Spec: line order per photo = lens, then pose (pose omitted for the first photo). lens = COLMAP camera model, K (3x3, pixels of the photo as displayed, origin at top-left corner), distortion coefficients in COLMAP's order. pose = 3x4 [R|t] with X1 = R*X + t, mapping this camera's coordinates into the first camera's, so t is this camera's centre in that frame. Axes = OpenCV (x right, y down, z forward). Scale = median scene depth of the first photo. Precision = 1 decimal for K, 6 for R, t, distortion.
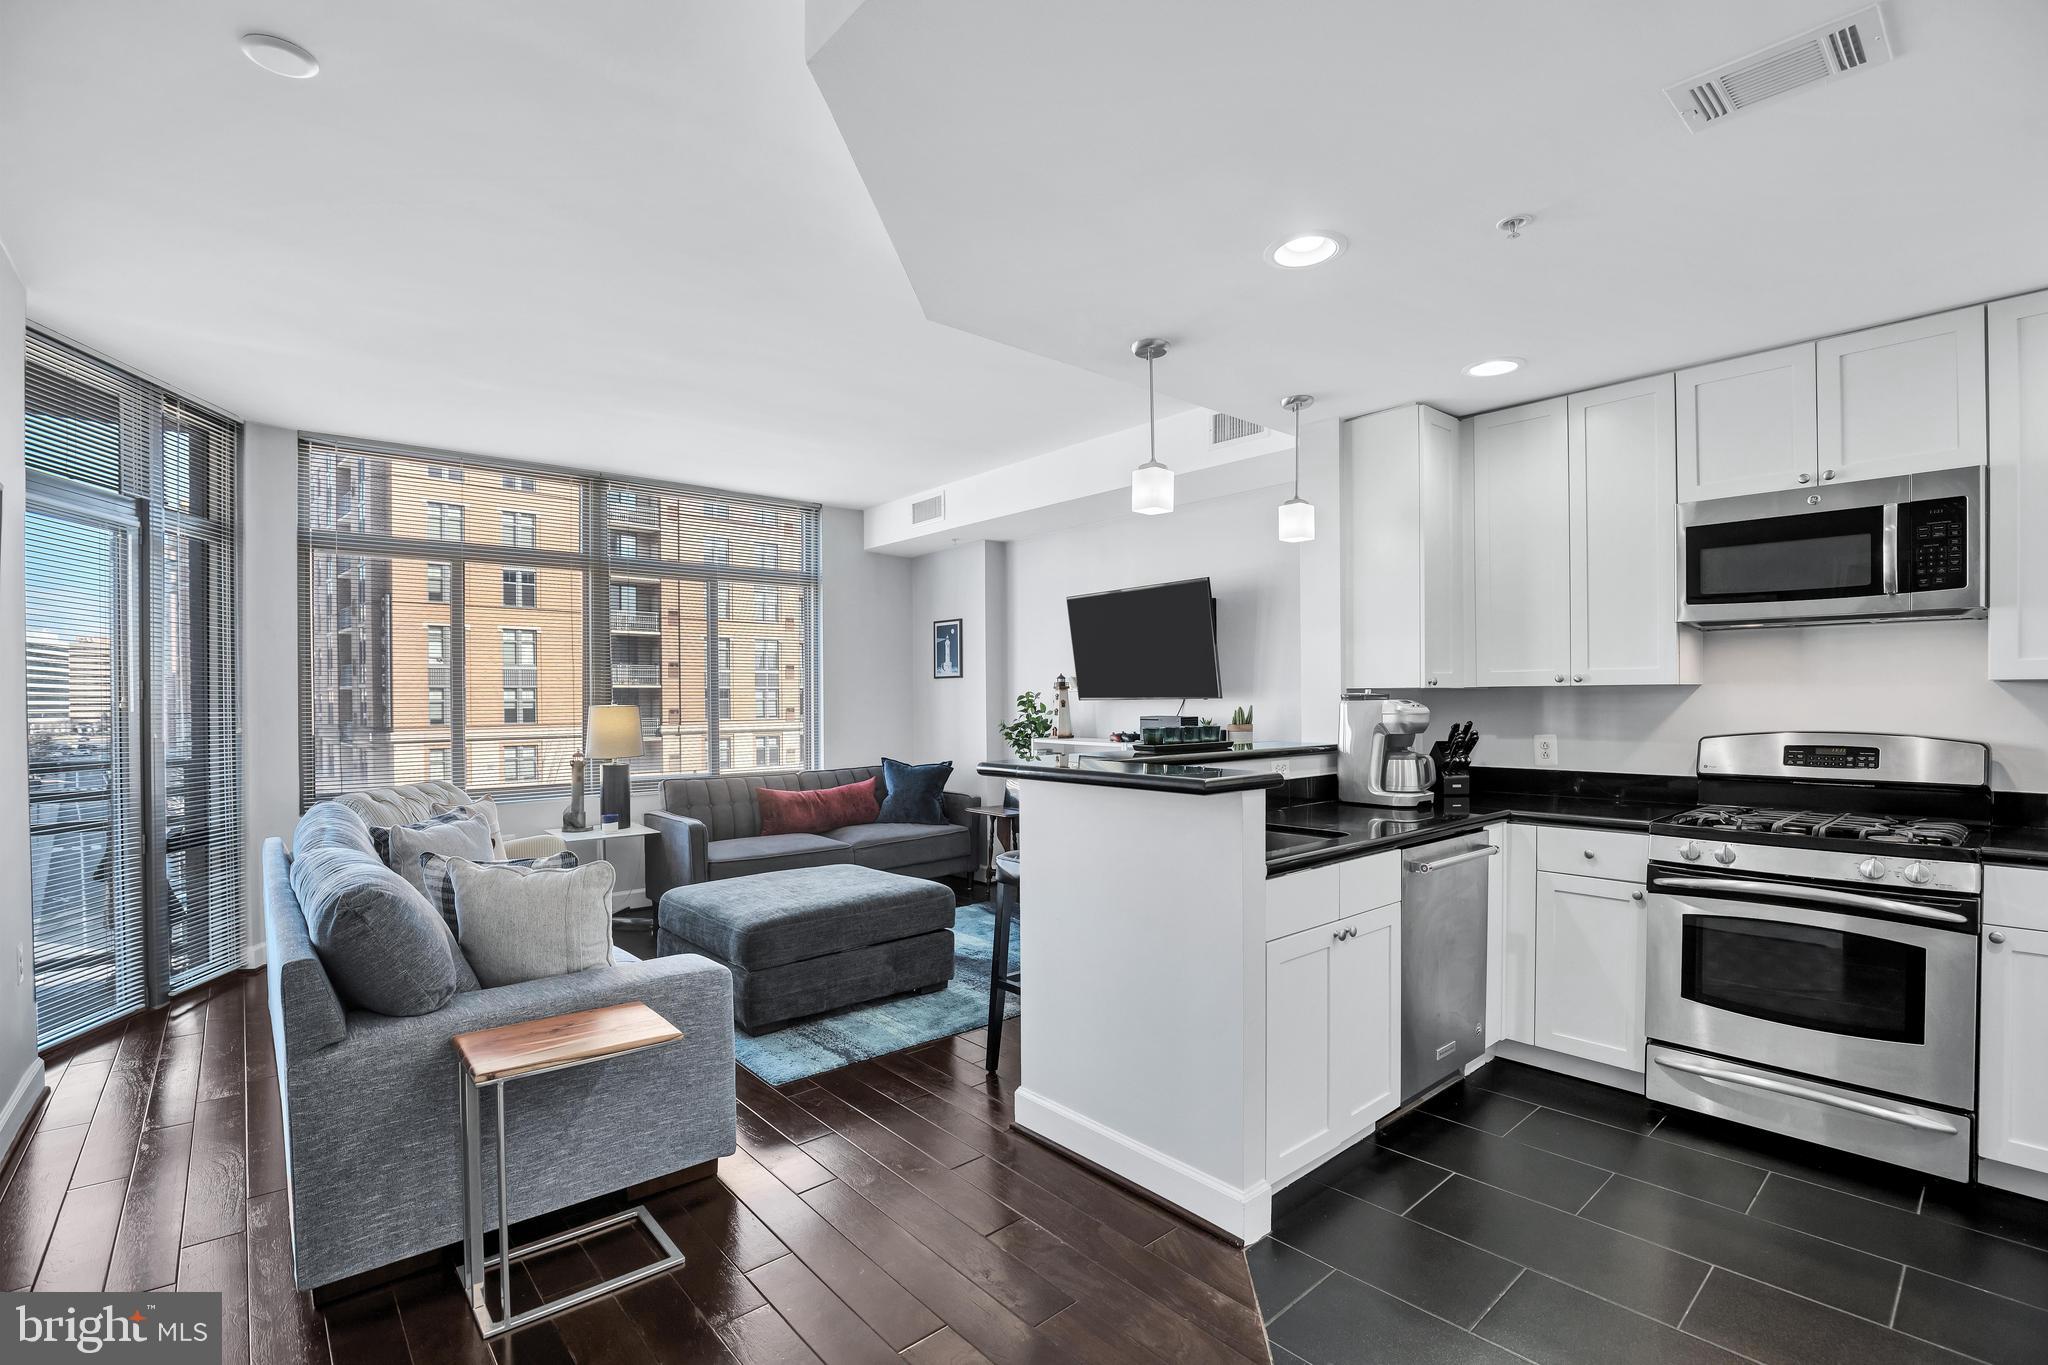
lens RADIAL K [[961.0, 0, 1071.0], [0, 961.0, 705.0], [0, 0, 1]] dist [-0.038369, 0.008557]
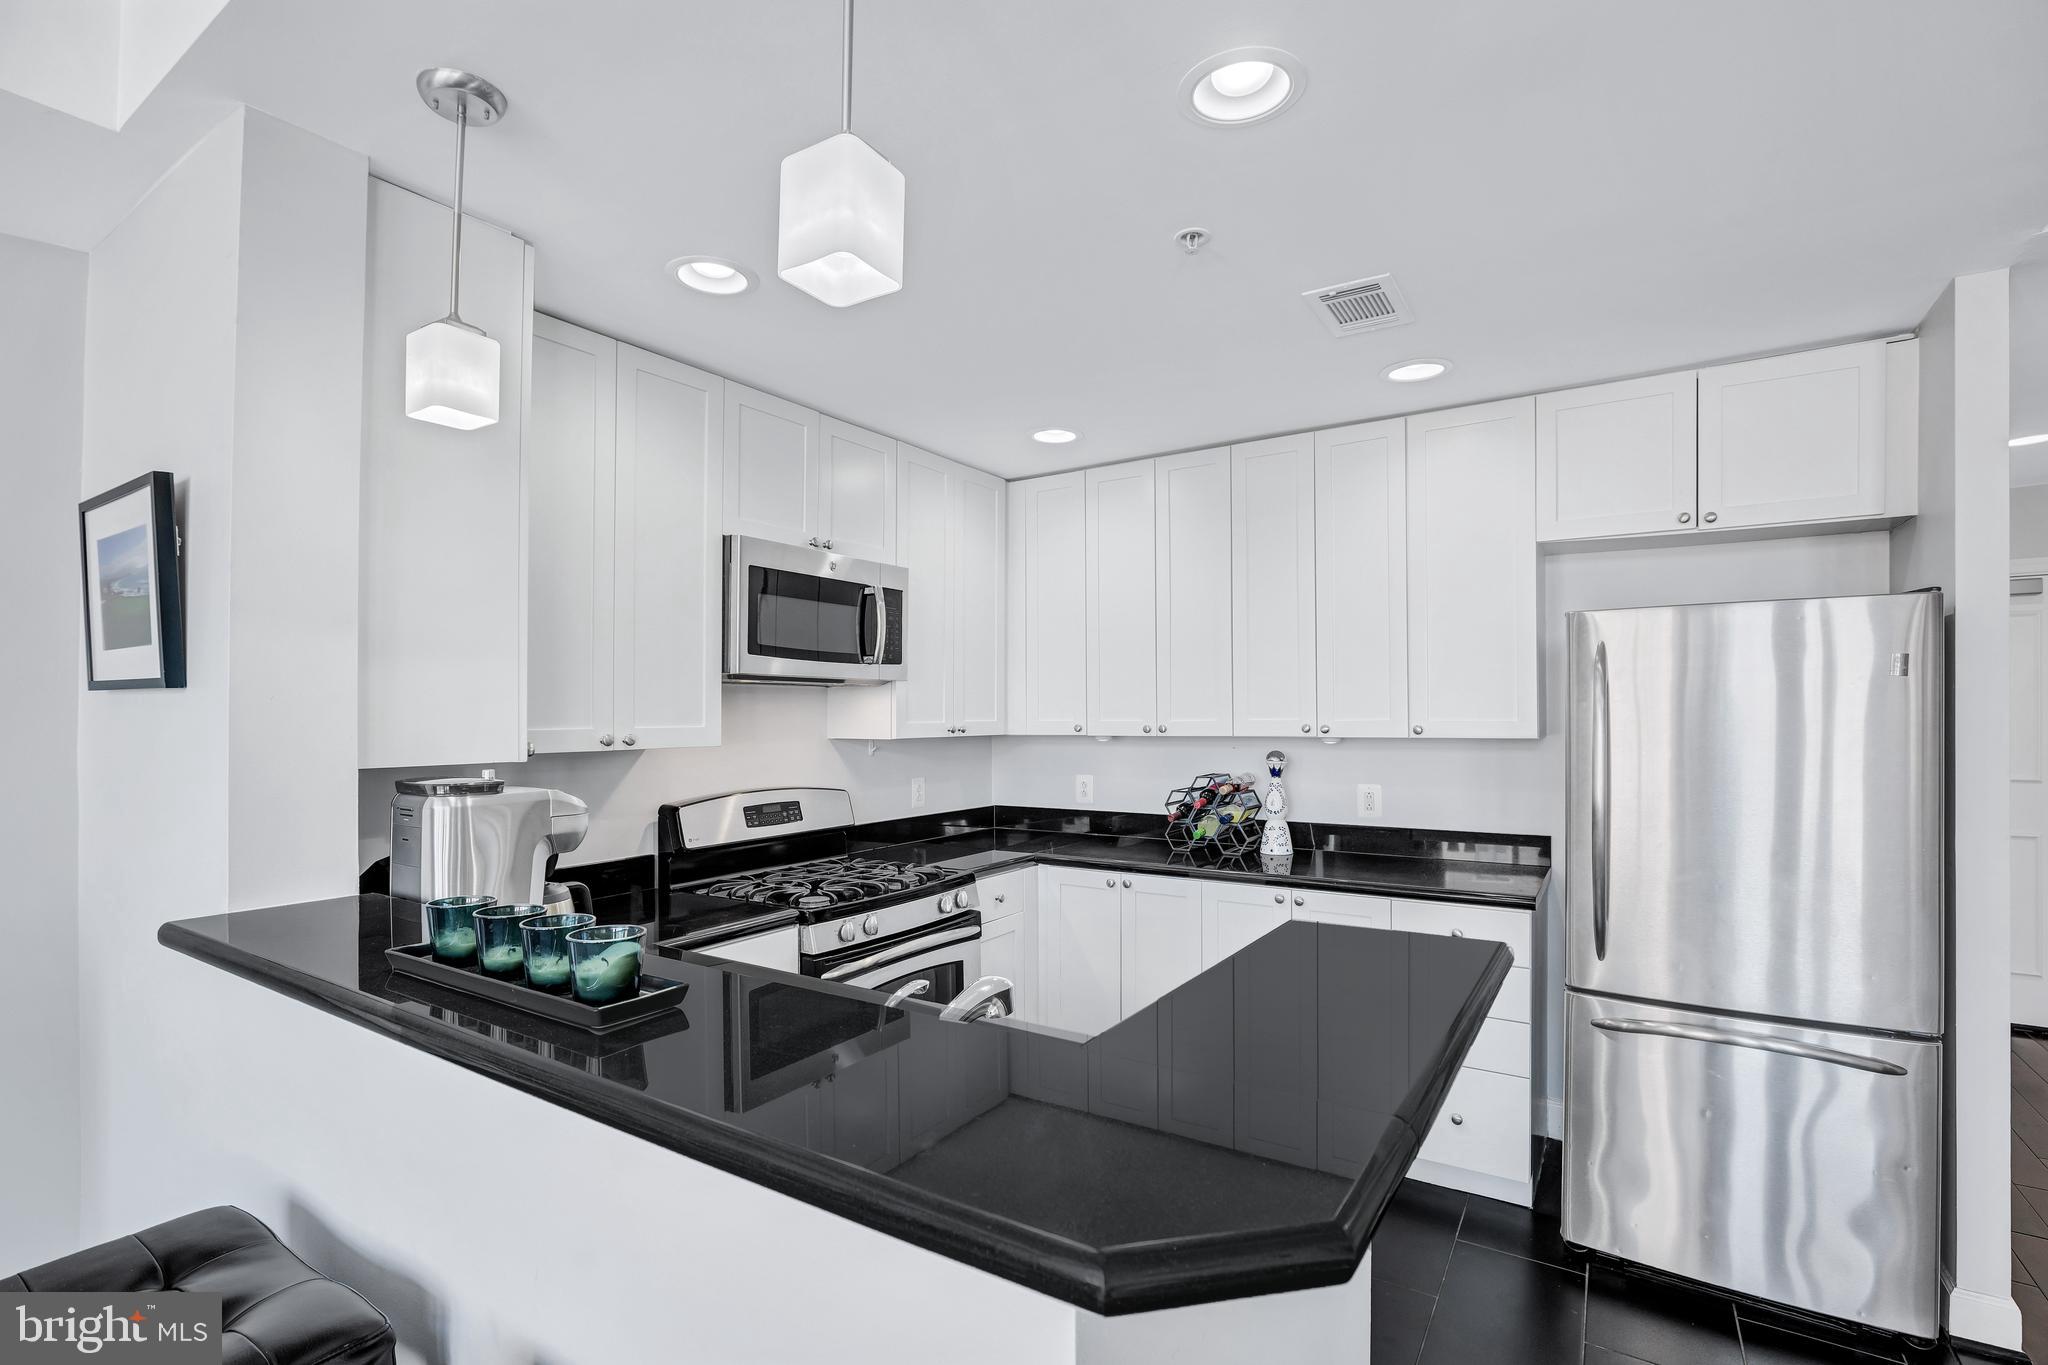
lens RADIAL K [[961.0, 0, 1014.2], [0, 961.0, 711.0], [0, 0, 1]] dist [-0.038369, 0.008557]
pose [[-0.272654, 0.007106, 0.962086, -0.223528], [0.012818, 0.999911, -0.003753, -0.042167], [-0.962027, 0.011309, -0.272720, 0.885981]]
